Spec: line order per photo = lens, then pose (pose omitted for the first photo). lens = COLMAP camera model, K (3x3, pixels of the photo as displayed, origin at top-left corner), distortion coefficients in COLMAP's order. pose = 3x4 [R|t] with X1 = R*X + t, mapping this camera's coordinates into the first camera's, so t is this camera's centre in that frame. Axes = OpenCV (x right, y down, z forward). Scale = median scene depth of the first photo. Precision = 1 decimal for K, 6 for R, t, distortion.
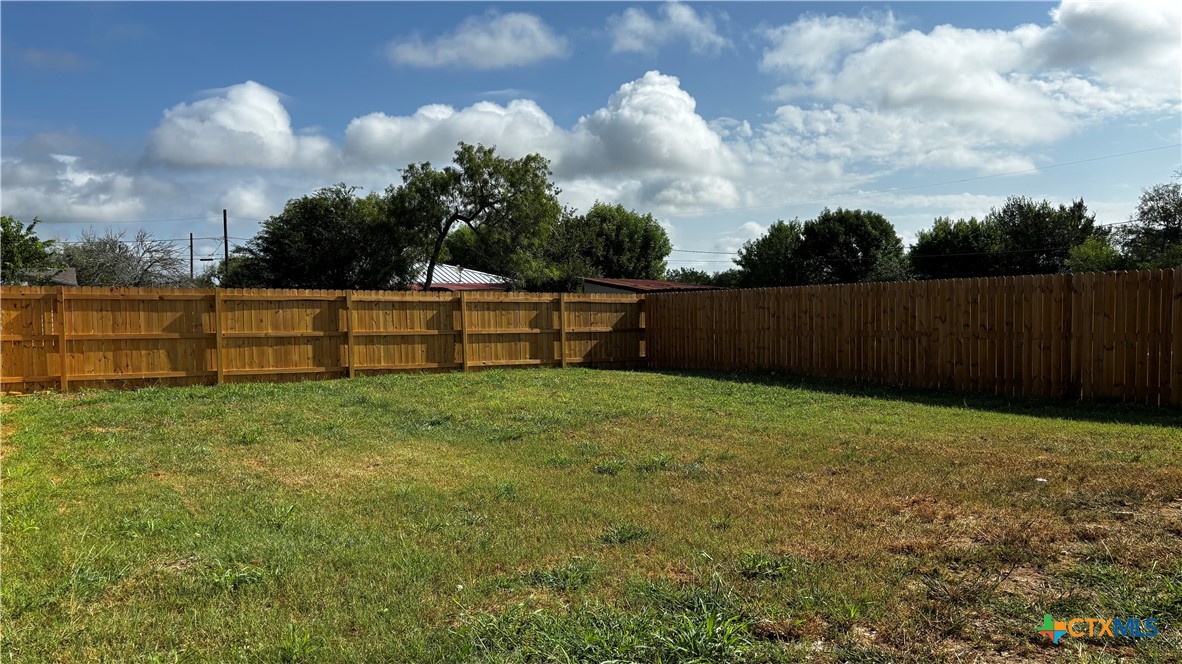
lens RADIAL K [[887.9, 0, 593.9], [0, 887.9, 337.5], [0, 0, 1]] dist [0.044340, -0.050597]
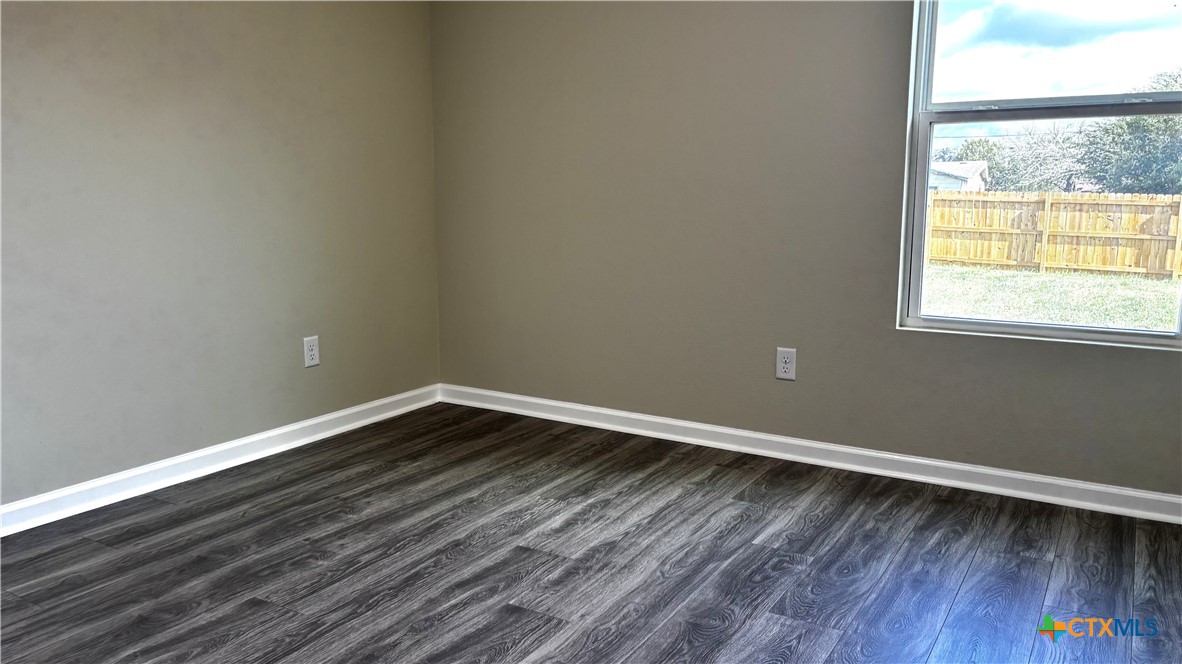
lens RADIAL K [[887.9, 0, 587.3], [0, 887.9, 334.0], [0, 0, 1]] dist [0.044340, -0.050597]
pose [[0.439081, 0.158120, -0.884424, 0.540043], [-0.053943, 0.987255, 0.149724, -0.016337], [0.896826, -0.018032, 0.442015, 0.077014]]
